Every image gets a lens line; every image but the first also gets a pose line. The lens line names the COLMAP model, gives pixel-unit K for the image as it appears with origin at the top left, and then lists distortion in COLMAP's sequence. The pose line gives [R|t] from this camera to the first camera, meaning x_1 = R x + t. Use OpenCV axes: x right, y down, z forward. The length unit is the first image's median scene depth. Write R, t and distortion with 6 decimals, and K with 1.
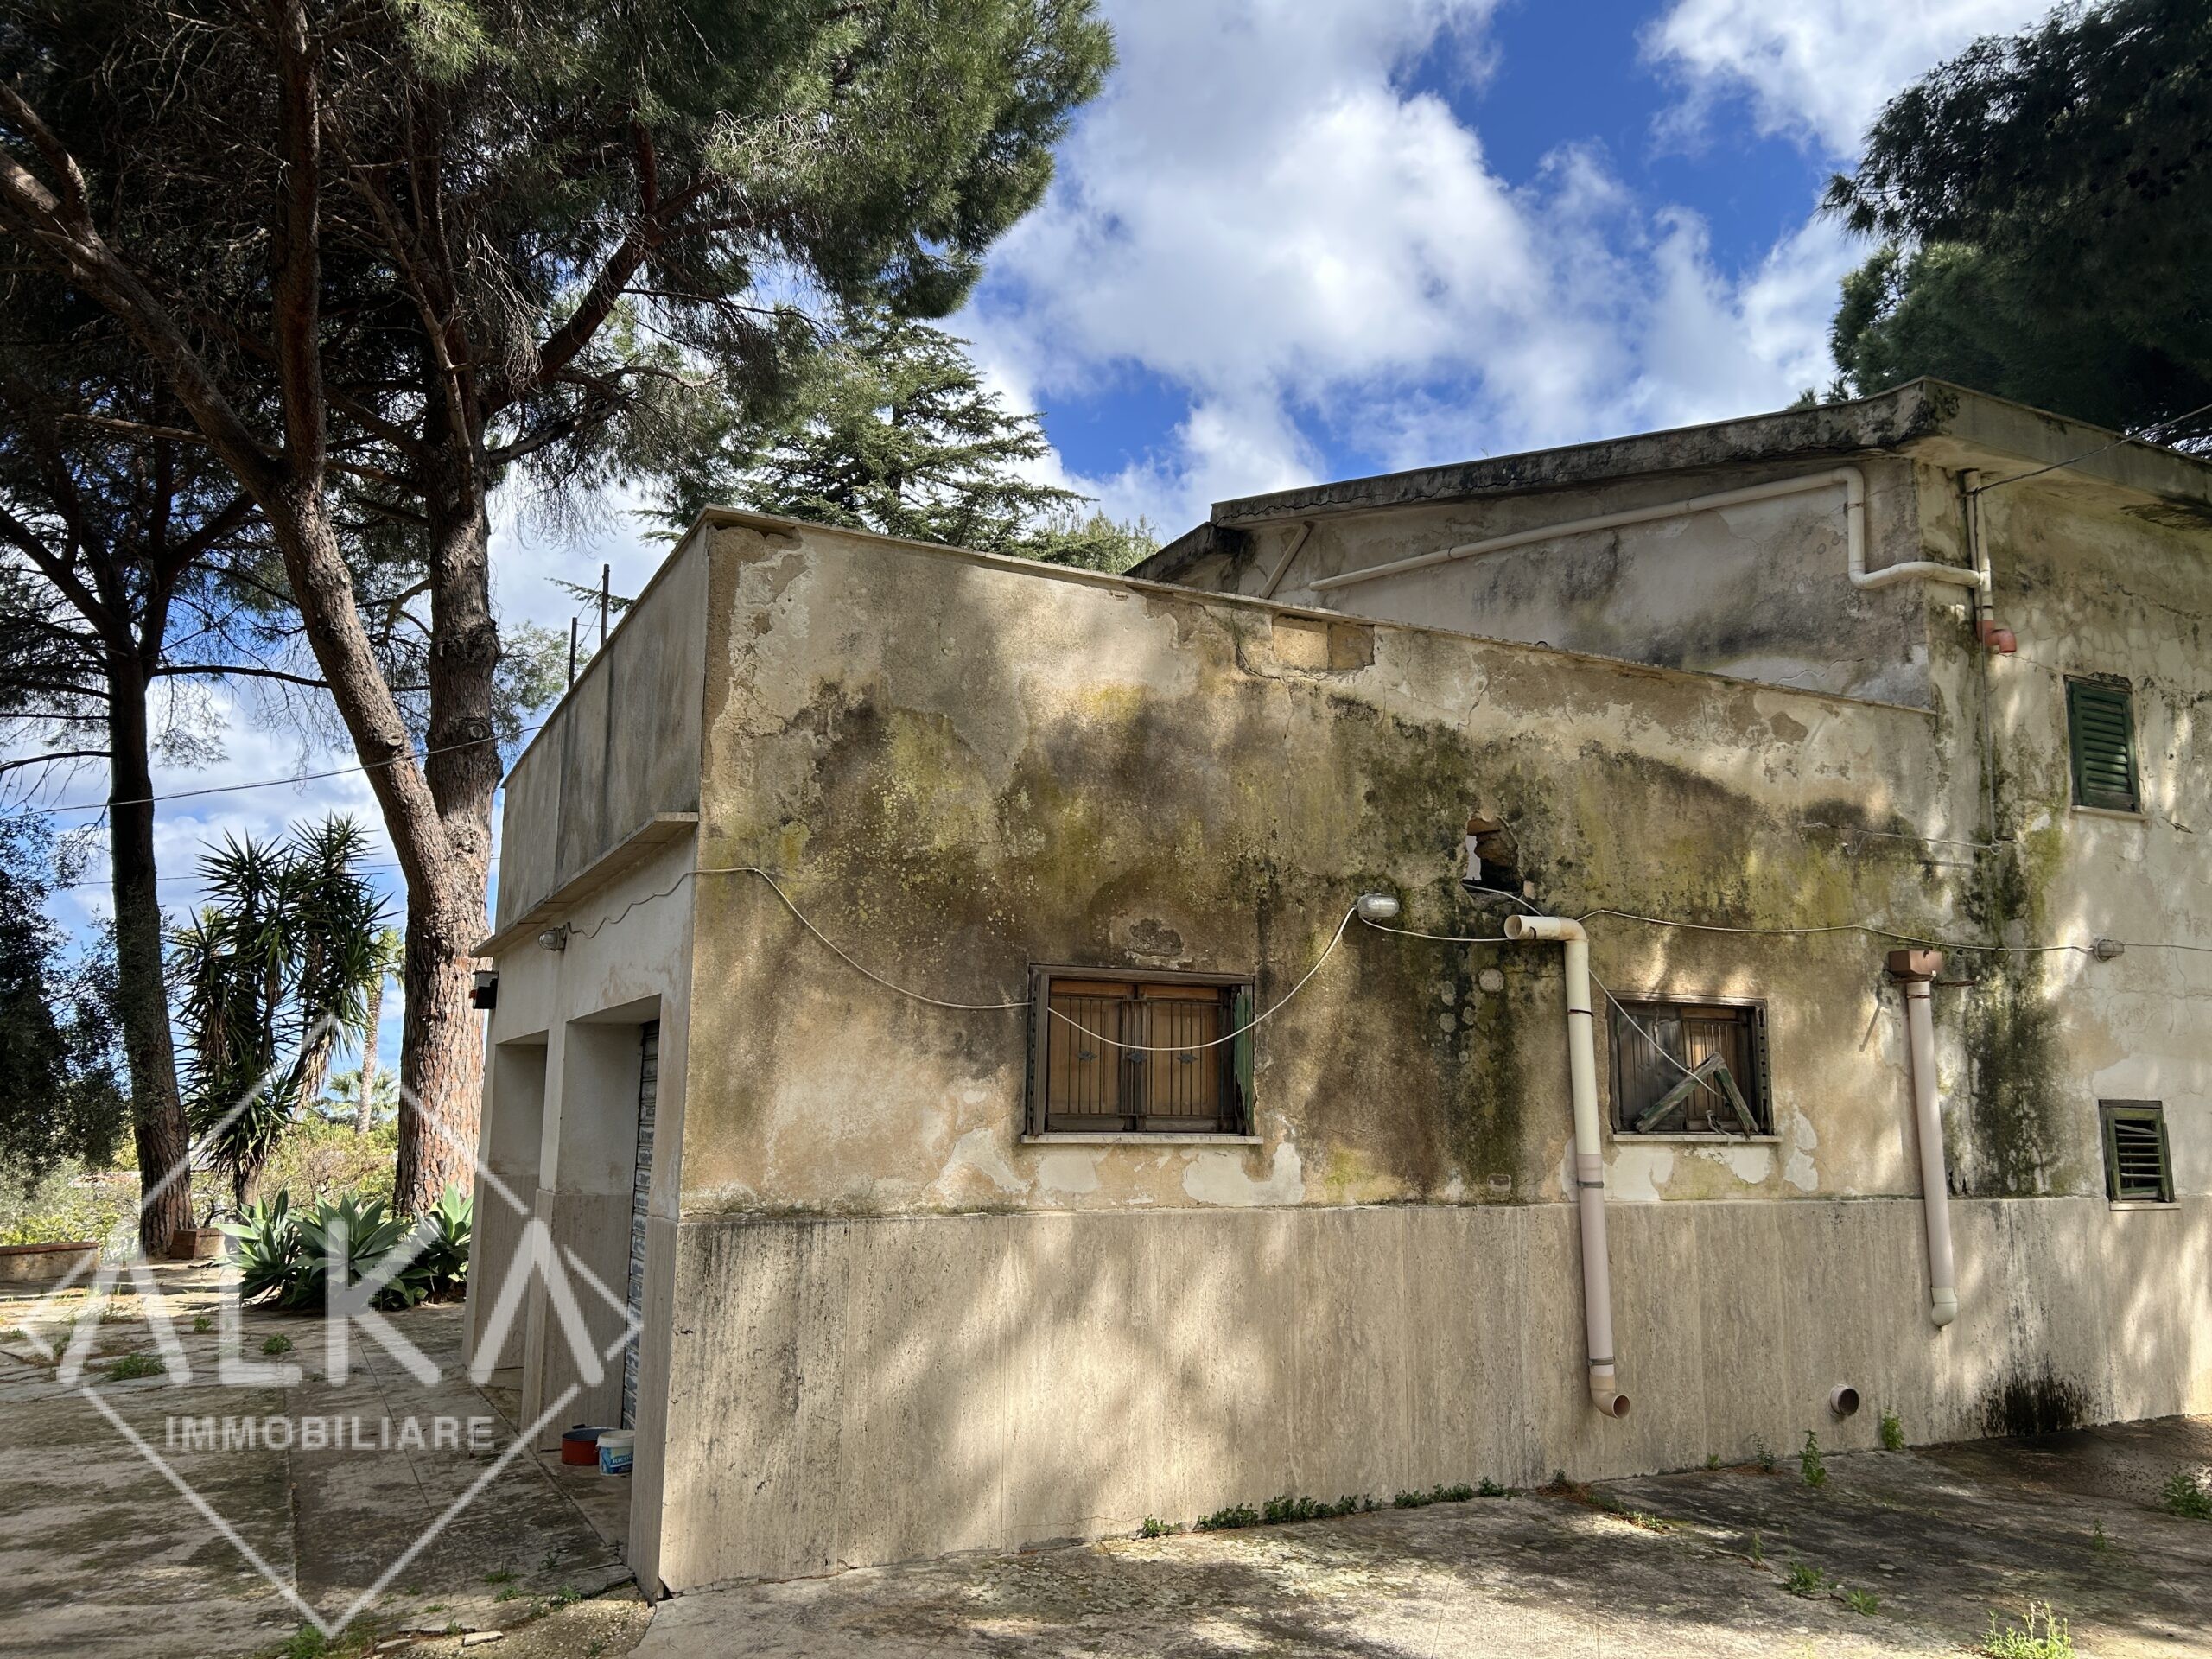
lens RADIAL K [[1659.7, 0, 1117.9], [0, 1659.7, 821.9], [0, 0, 1]] dist [0.056772, -0.066681]
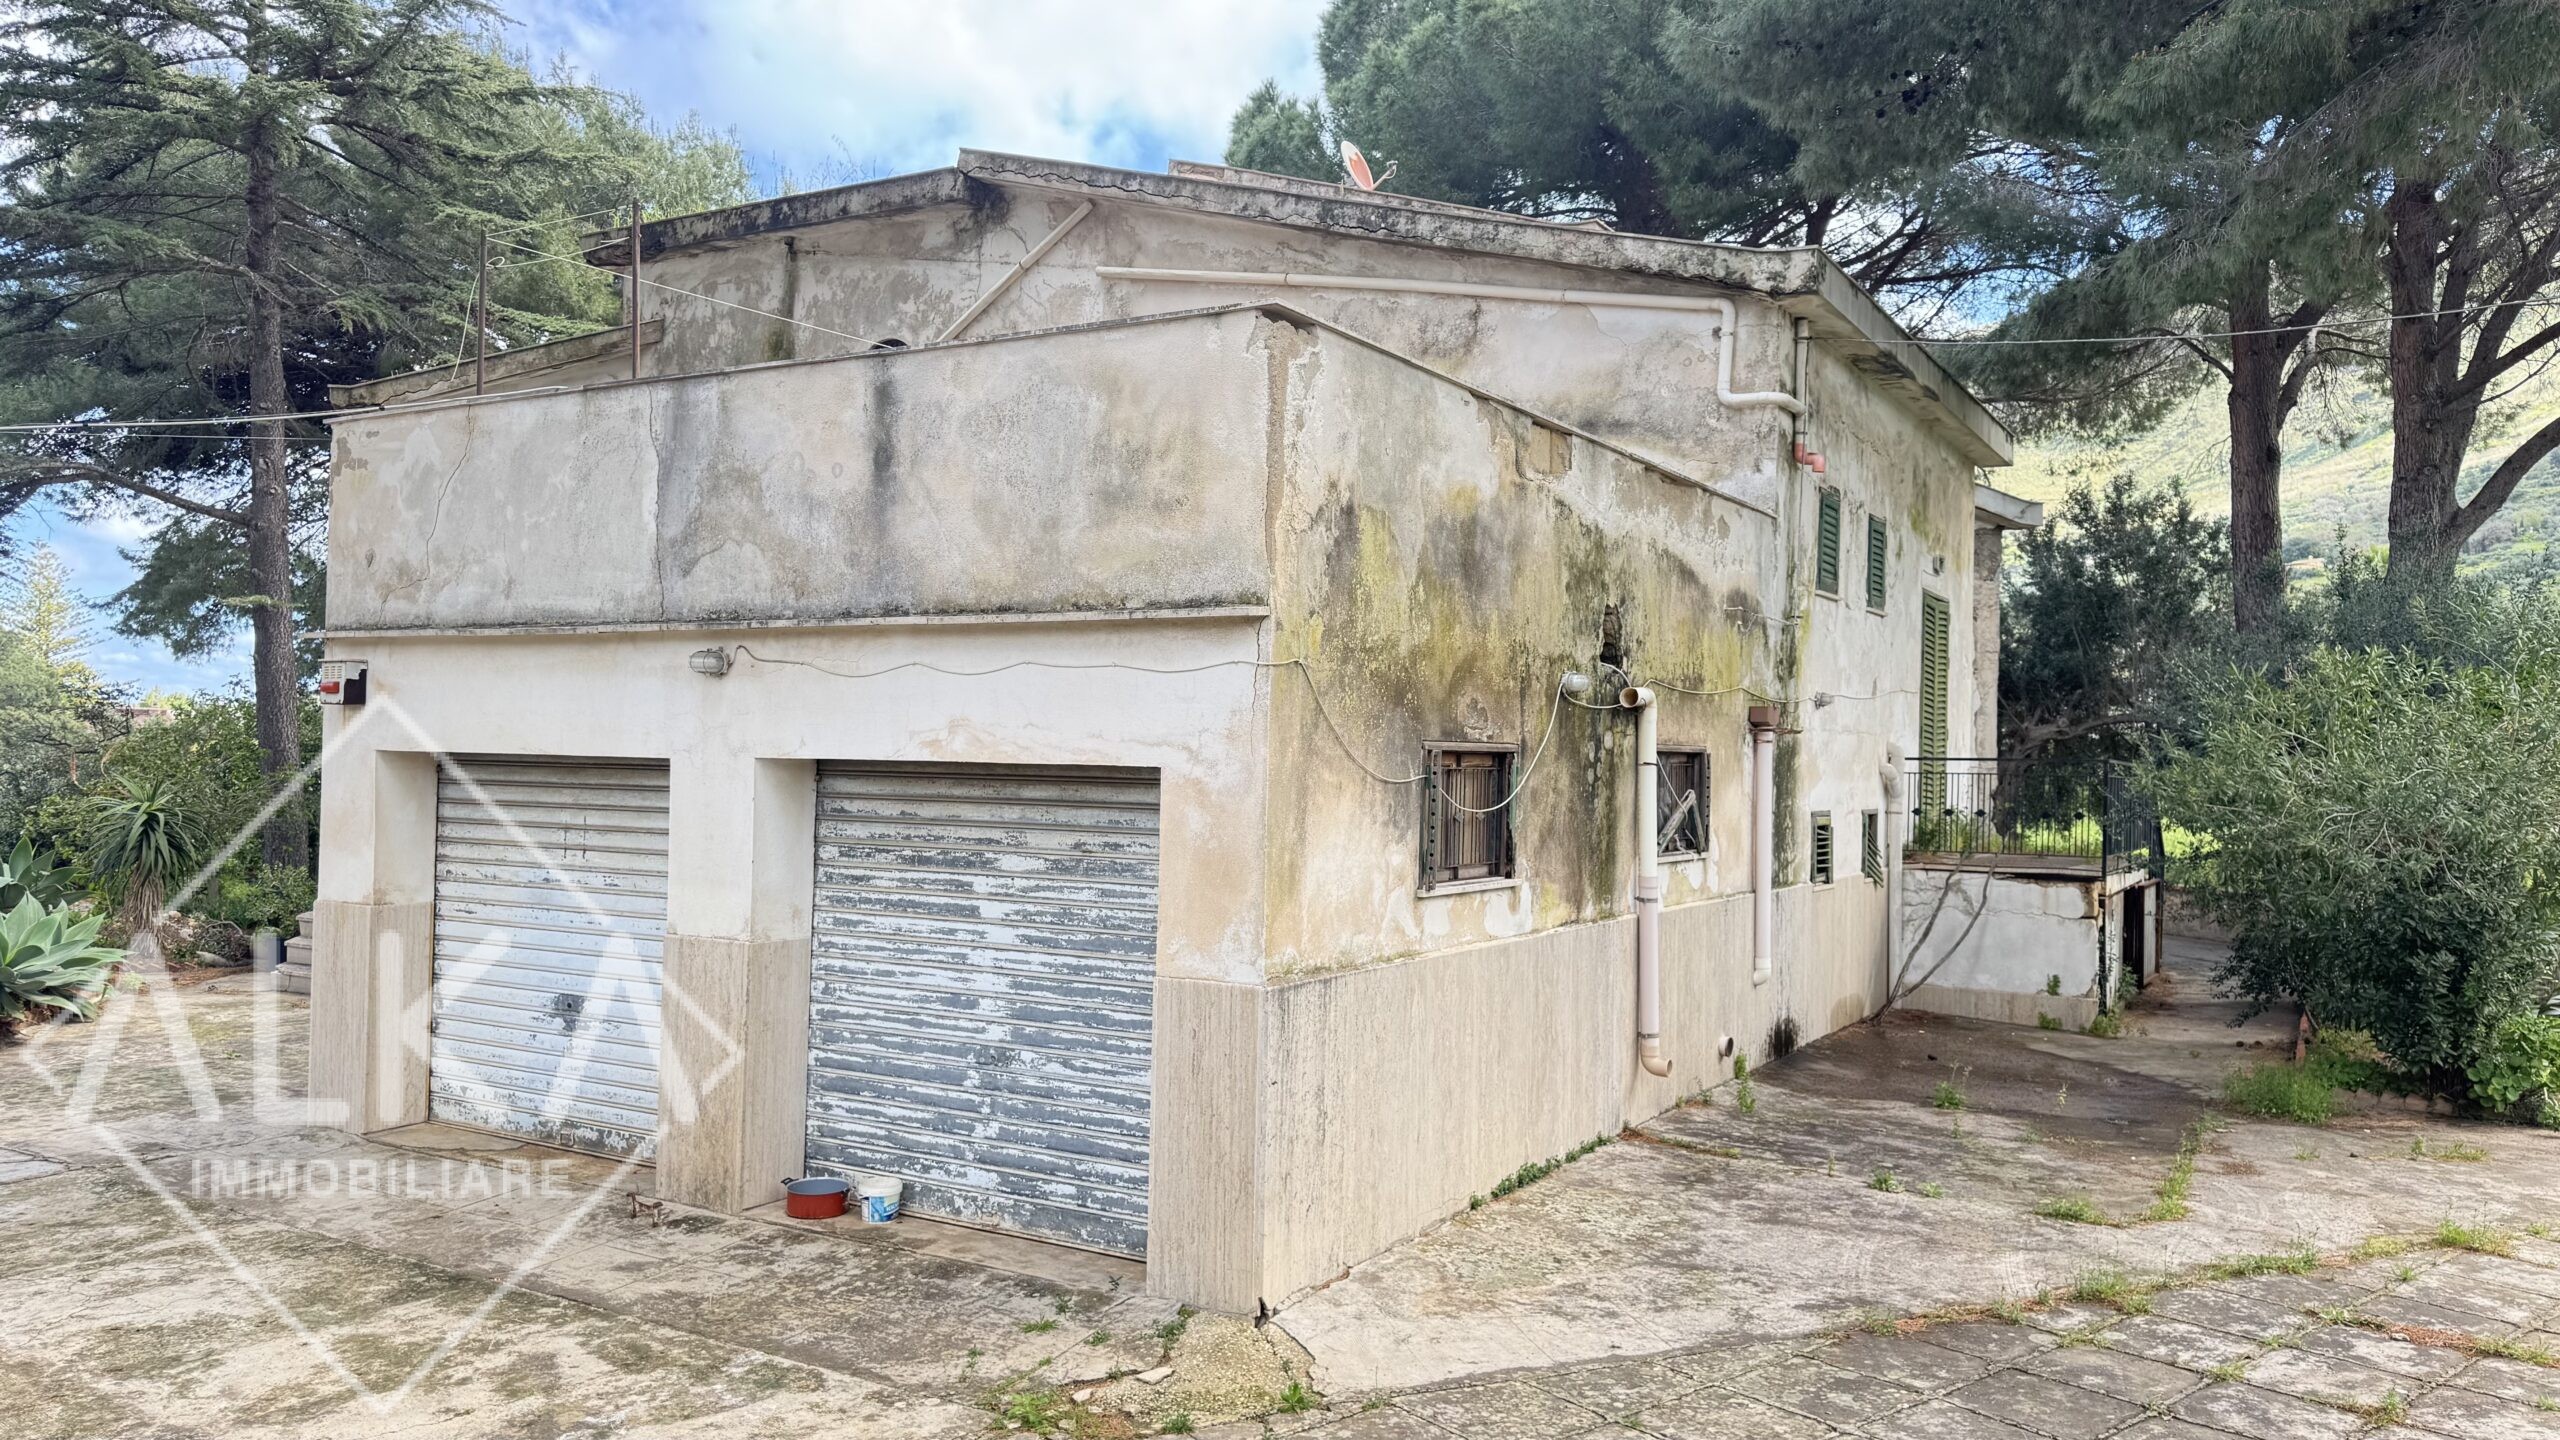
lens RADIAL K [[1787.3, 0, 1285.8], [0, 1787.3, 724.6], [0, 0, 1]] dist [0.087552, -0.112324]
pose [[0.844931, 0.015998, 0.534636, -0.617950], [-0.105407, 0.984931, 0.137111, -0.064330], [-0.524386, -0.172204, 0.833886, 0.033323]]
